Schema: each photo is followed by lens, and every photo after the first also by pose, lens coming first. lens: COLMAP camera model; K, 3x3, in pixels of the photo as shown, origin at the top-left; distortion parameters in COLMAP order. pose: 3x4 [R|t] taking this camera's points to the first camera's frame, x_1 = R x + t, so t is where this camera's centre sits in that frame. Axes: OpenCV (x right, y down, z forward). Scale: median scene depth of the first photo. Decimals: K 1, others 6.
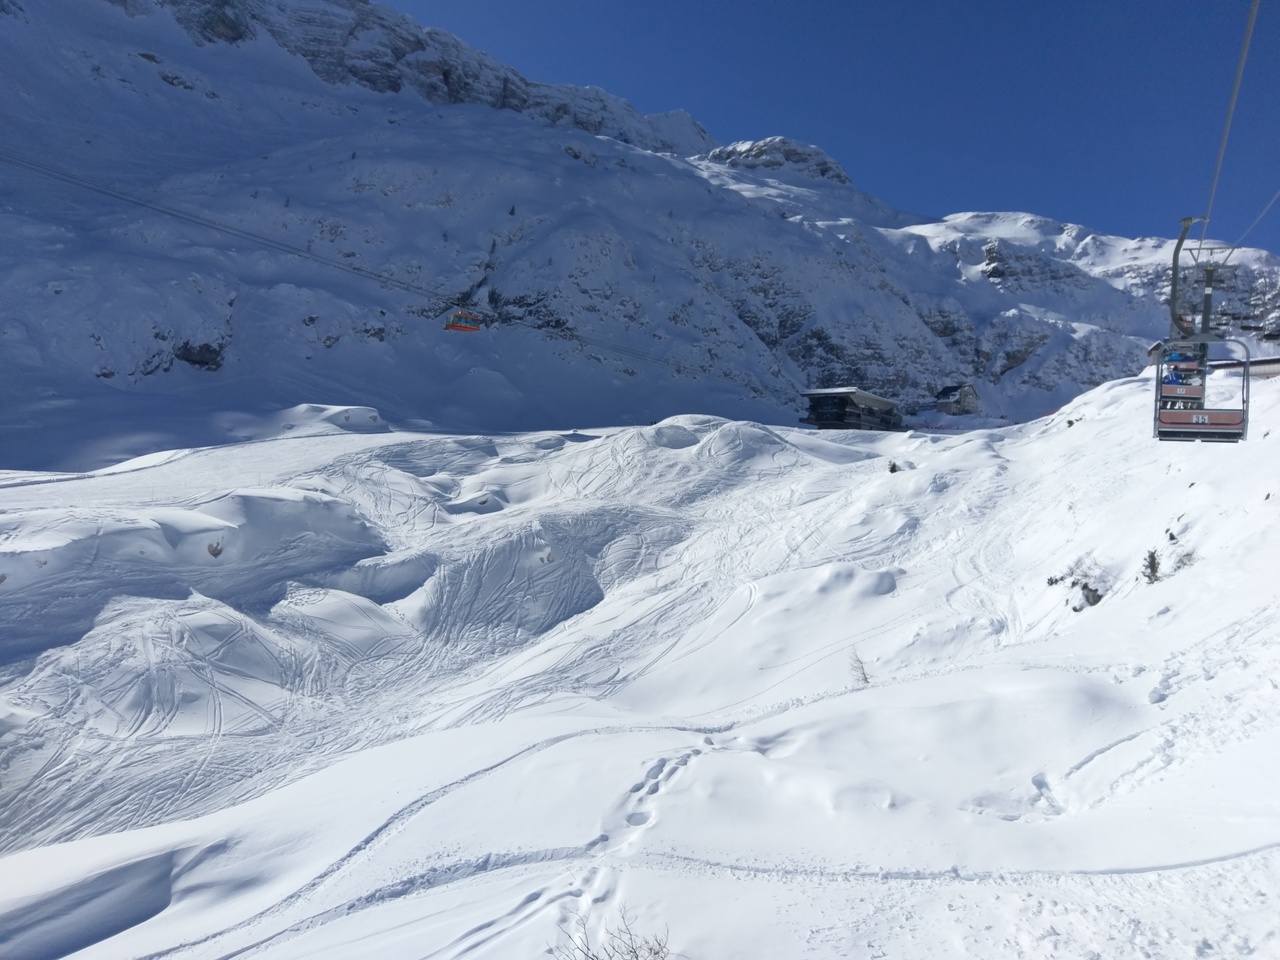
lens RADIAL K [[924.1, 0, 636.3], [0, 924.1, 459.6], [0, 0, 1]] dist [0.048711, -0.065581]
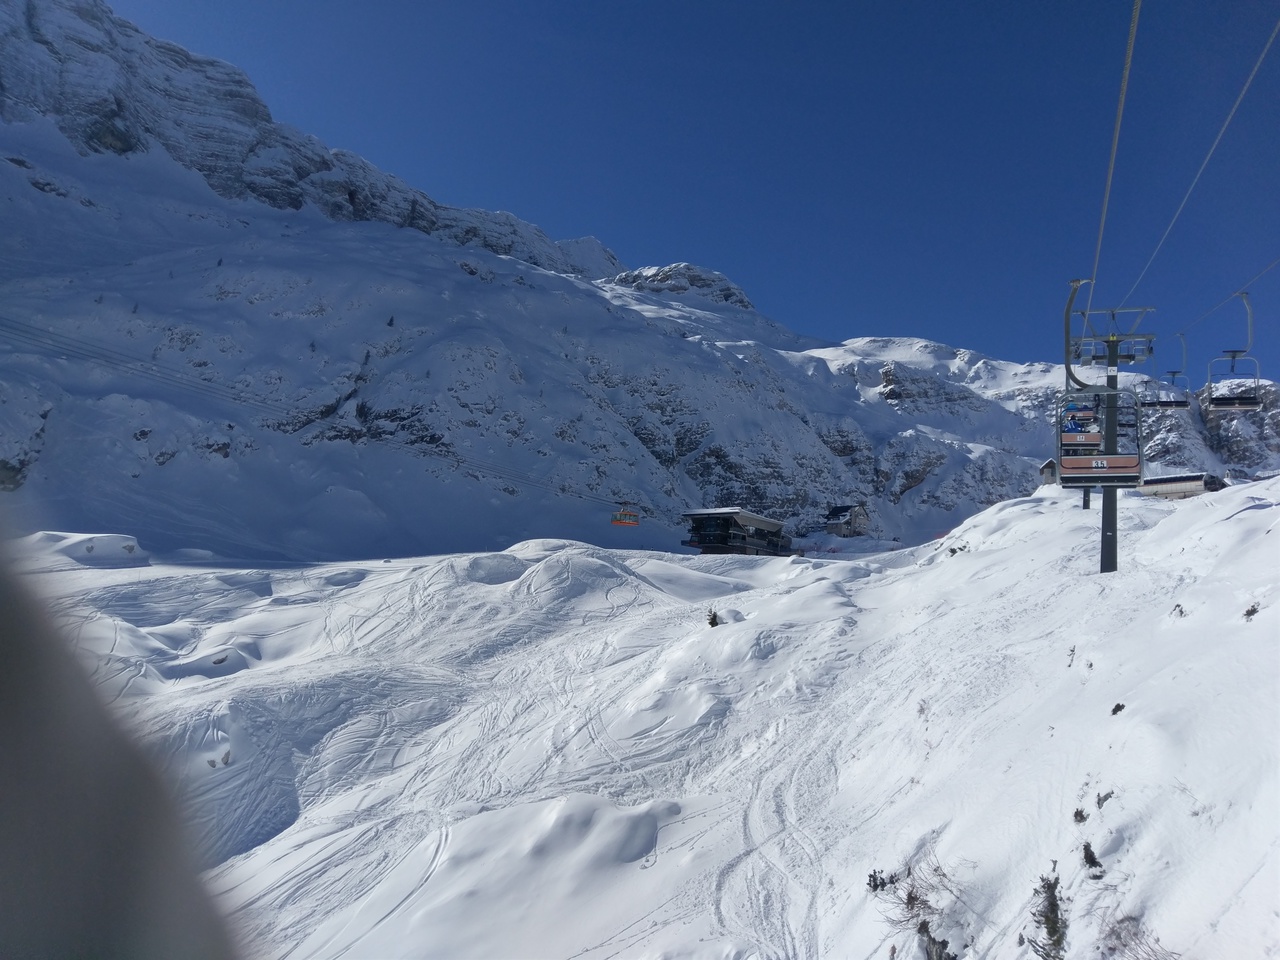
lens RADIAL K [[924.1, 0, 643.6], [0, 924.1, 469.7], [0, 0, 1]] dist [0.048711, -0.065581]
pose [[0.995558, 0.001318, 0.094139, 0.086529], [0.009775, 0.993051, -0.117279, -0.013400], [-0.093639, 0.117678, 0.988627, 0.150877]]
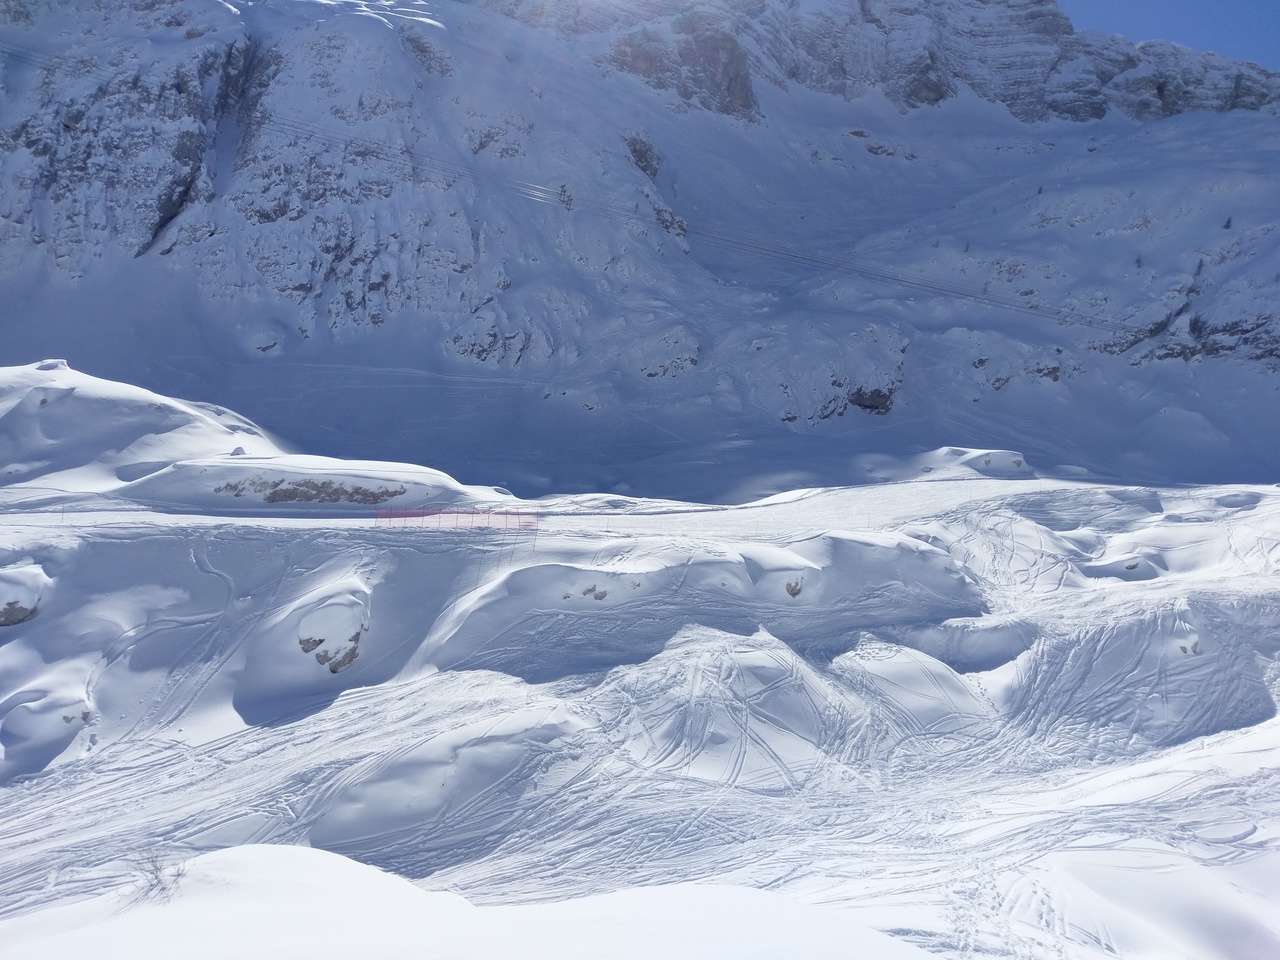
lens RADIAL K [[924.1, 0, 654.6], [0, 924.1, 458.1], [0, 0, 1]] dist [0.048711, -0.065581]
pose [[0.768685, 0.022038, -0.639248, 0.030734], [-0.053084, 0.998157, -0.029422, -0.003283], [0.637421, 0.056550, 0.768438, 0.059861]]
